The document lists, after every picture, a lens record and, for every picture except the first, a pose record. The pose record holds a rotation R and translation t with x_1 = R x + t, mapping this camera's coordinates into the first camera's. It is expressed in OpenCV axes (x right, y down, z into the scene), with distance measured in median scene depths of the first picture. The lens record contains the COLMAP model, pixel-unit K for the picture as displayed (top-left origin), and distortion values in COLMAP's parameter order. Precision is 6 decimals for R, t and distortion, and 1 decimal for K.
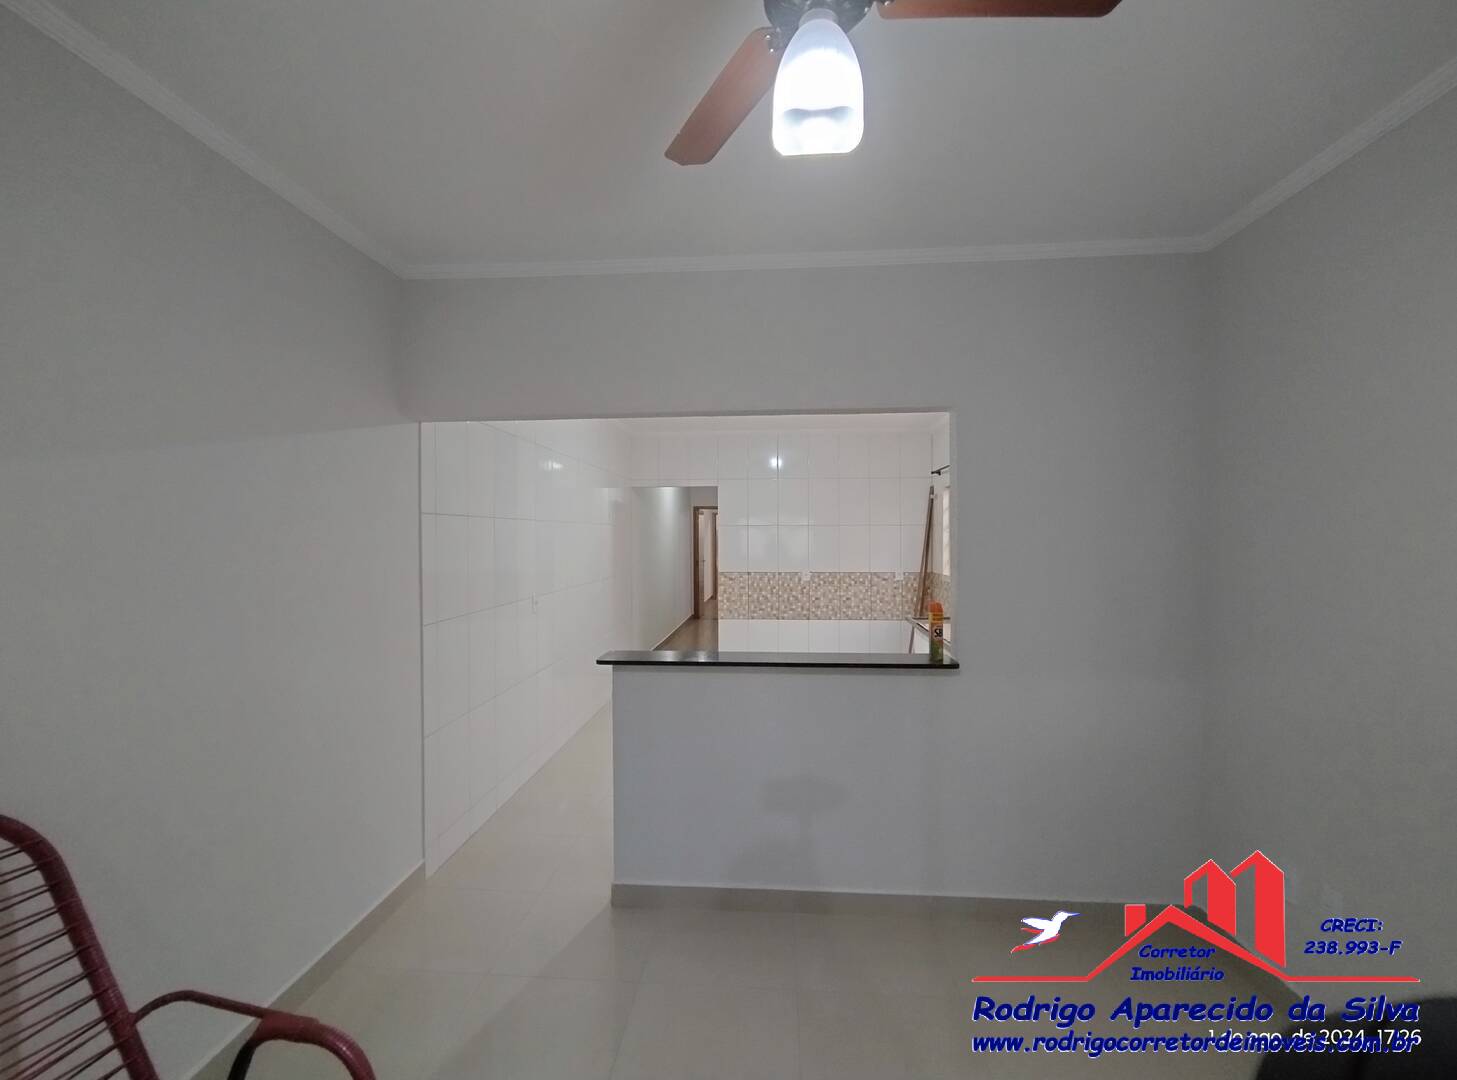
lens RADIAL K [[670.3, 0, 733.3], [0, 670.3, 539.0], [0, 0, 1]] dist [-0.001340, 0.002256]
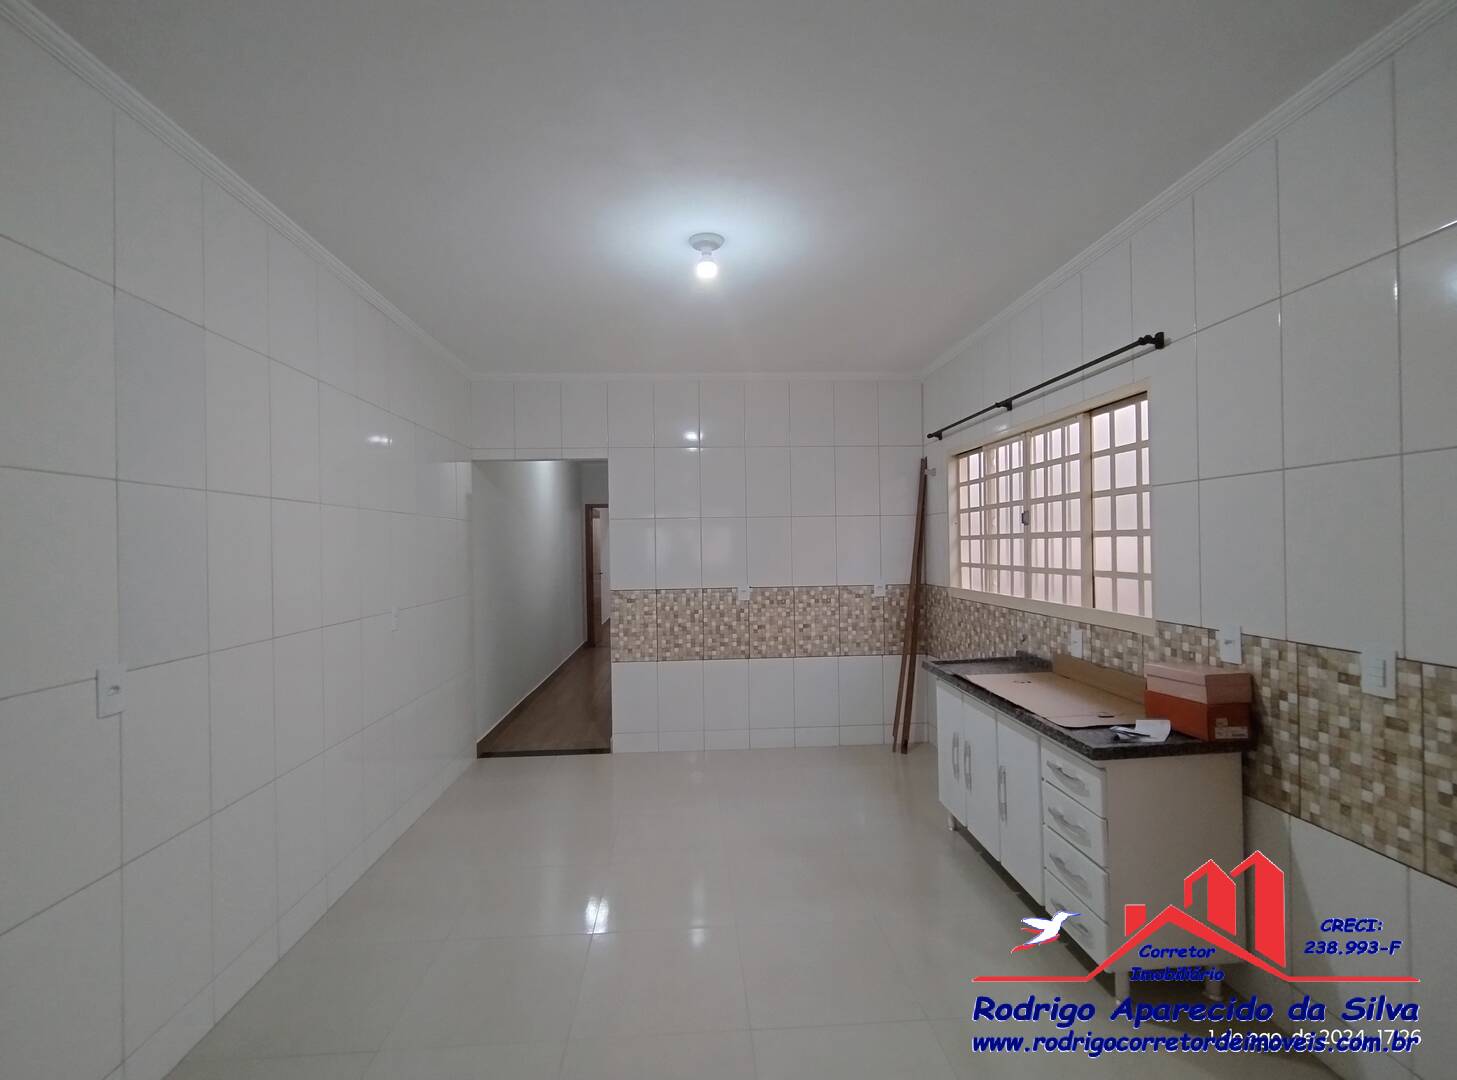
lens RADIAL K [[670.3, 0, 726.8], [0, 670.3, 545.5], [0, 0, 1]] dist [-0.001340, 0.002256]
pose [[0.991313, -0.014998, 0.130670, 0.005512], [0.015368, 0.999880, -0.001826, 0.008699], [-0.130627, 0.003818, 0.991424, 0.342357]]
